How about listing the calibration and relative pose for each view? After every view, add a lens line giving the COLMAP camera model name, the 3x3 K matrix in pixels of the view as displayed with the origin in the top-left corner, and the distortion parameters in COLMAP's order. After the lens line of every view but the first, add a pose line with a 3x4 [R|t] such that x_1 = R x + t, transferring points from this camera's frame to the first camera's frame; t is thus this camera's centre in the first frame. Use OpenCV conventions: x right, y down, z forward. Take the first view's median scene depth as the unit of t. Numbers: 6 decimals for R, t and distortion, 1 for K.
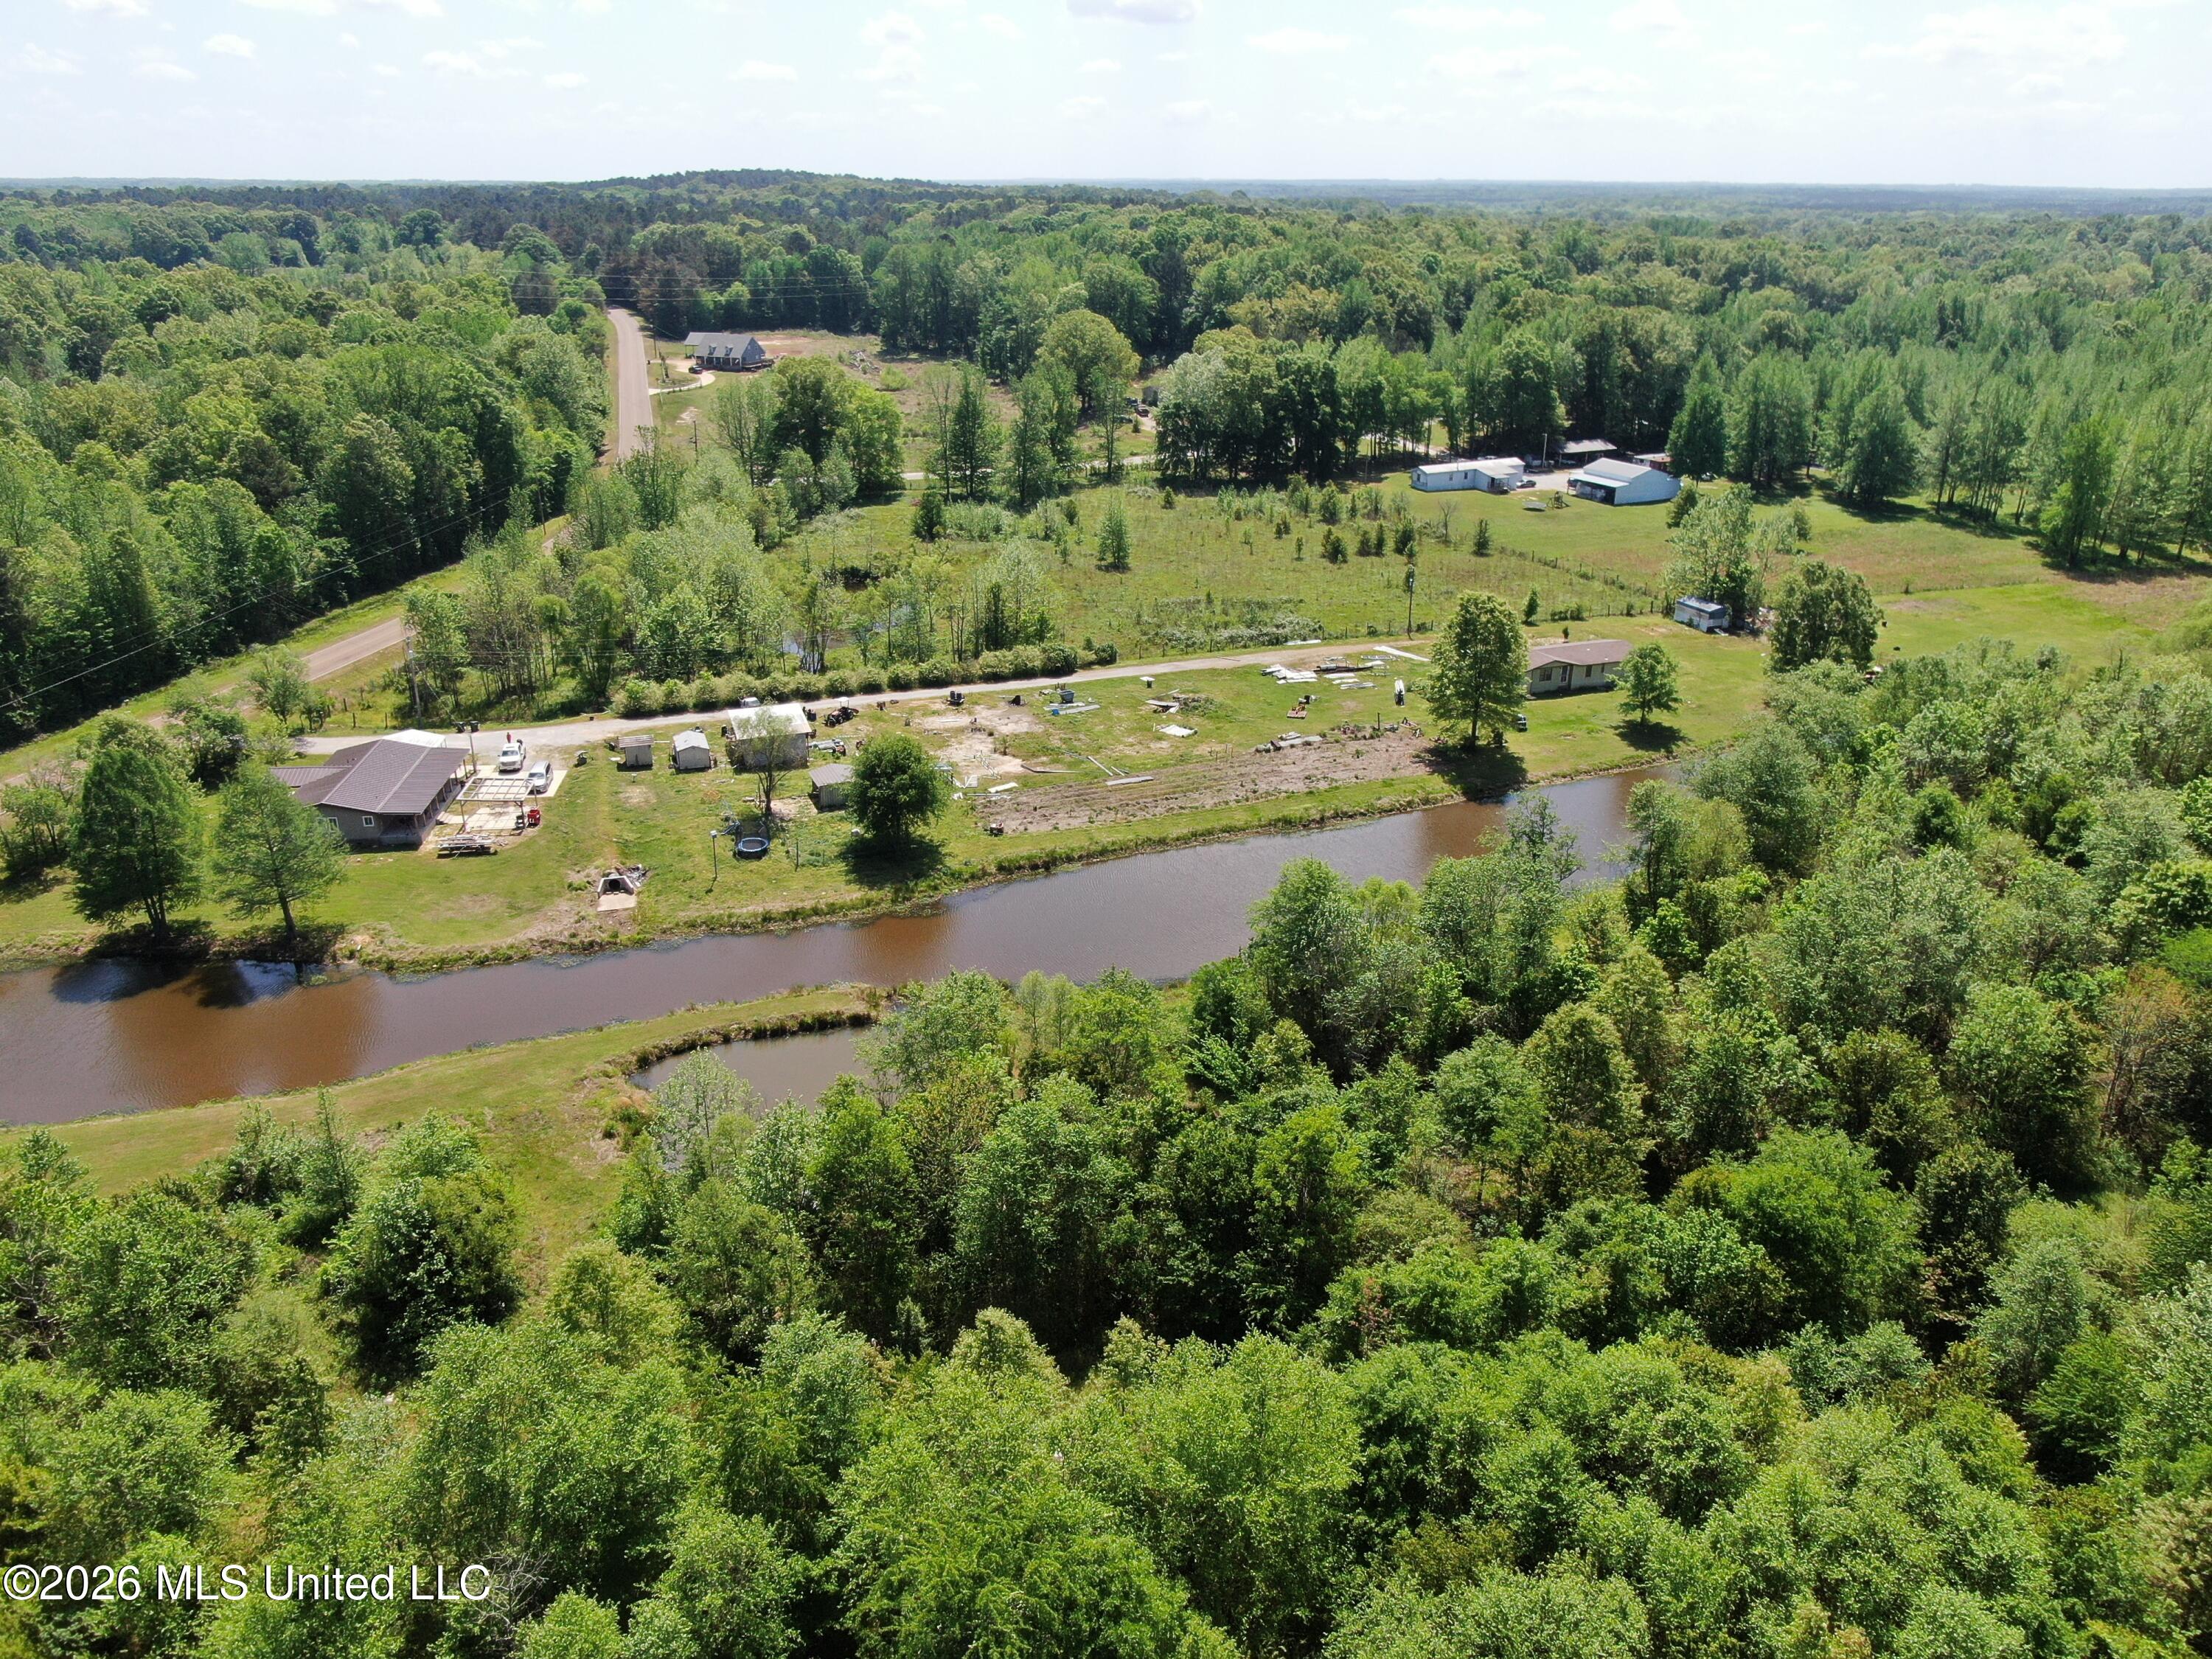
lens RADIAL K [[1601.3, 0, 1102.2], [0, 1601.3, 833.0], [0, 0, 1]] dist [-0.020835, 0.008447]
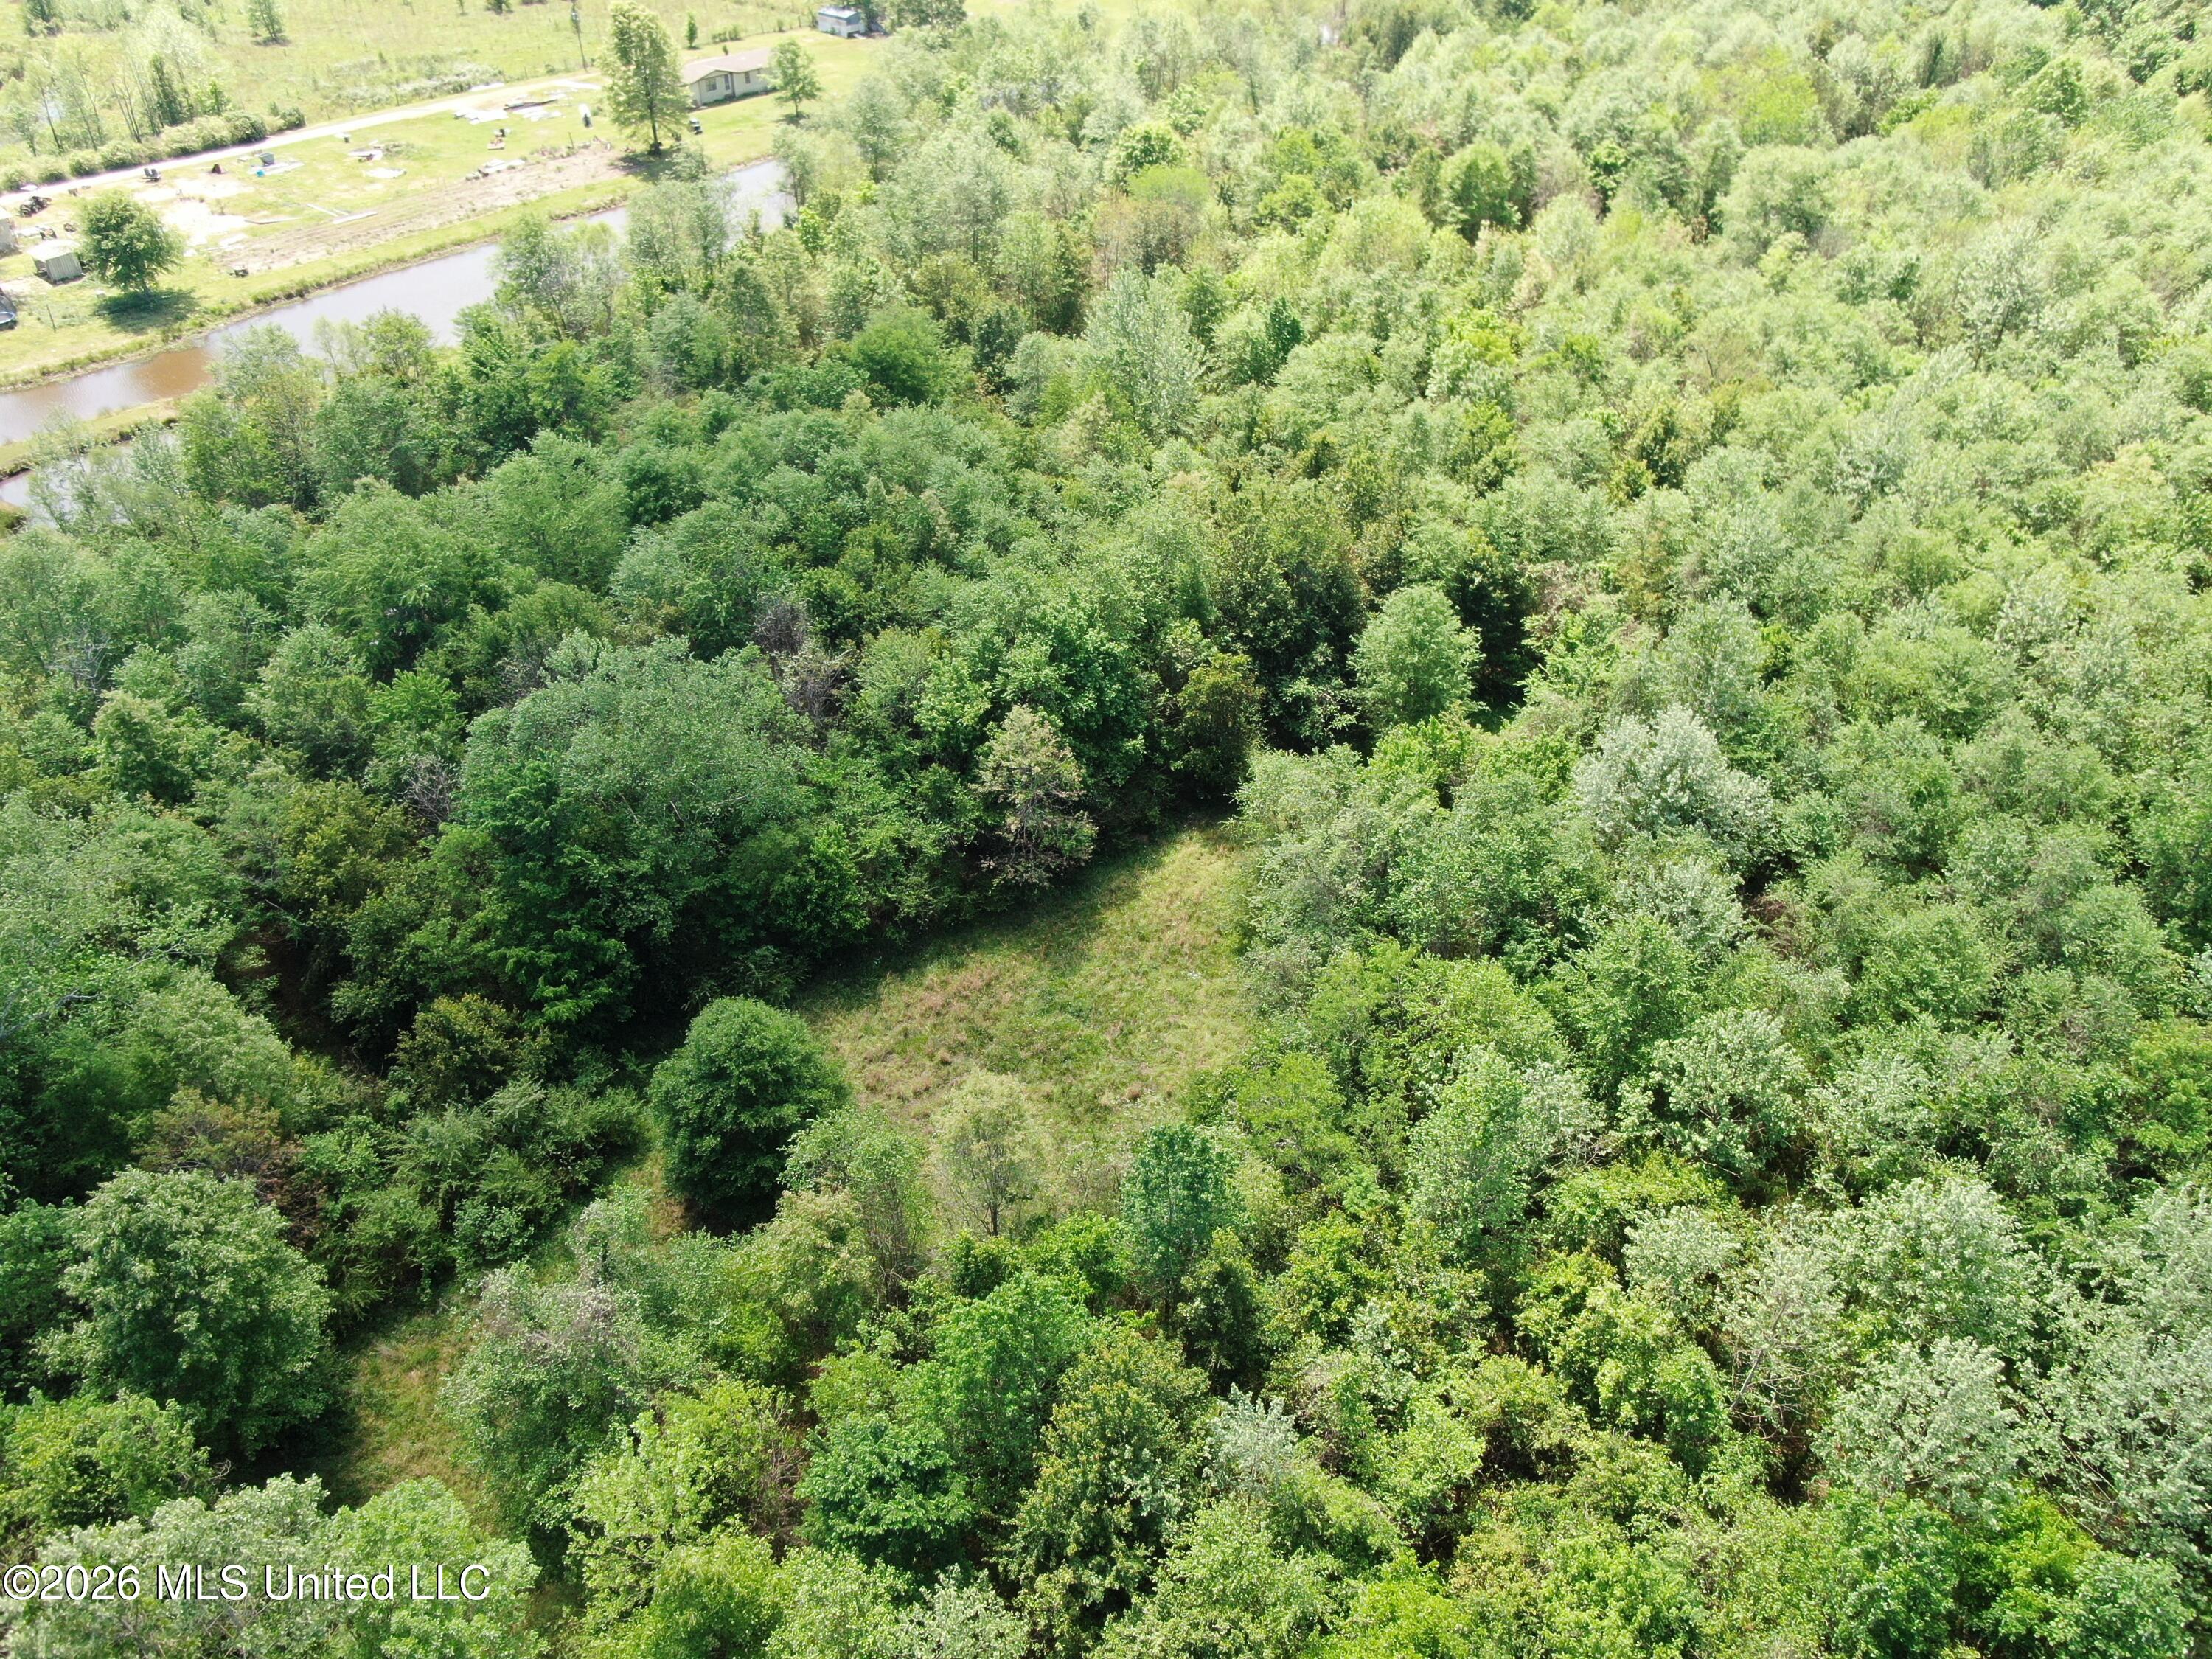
lens RADIAL K [[1601.3, 0, 1115.6], [0, 1601.3, 826.9], [0, 0, 1]] dist [-0.020835, 0.008447]
pose [[0.888714, -0.283002, 0.360690, -0.027108], [0.172203, 0.935189, 0.309464, 0.096921], [-0.424893, -0.212913, 0.879849, -0.243797]]
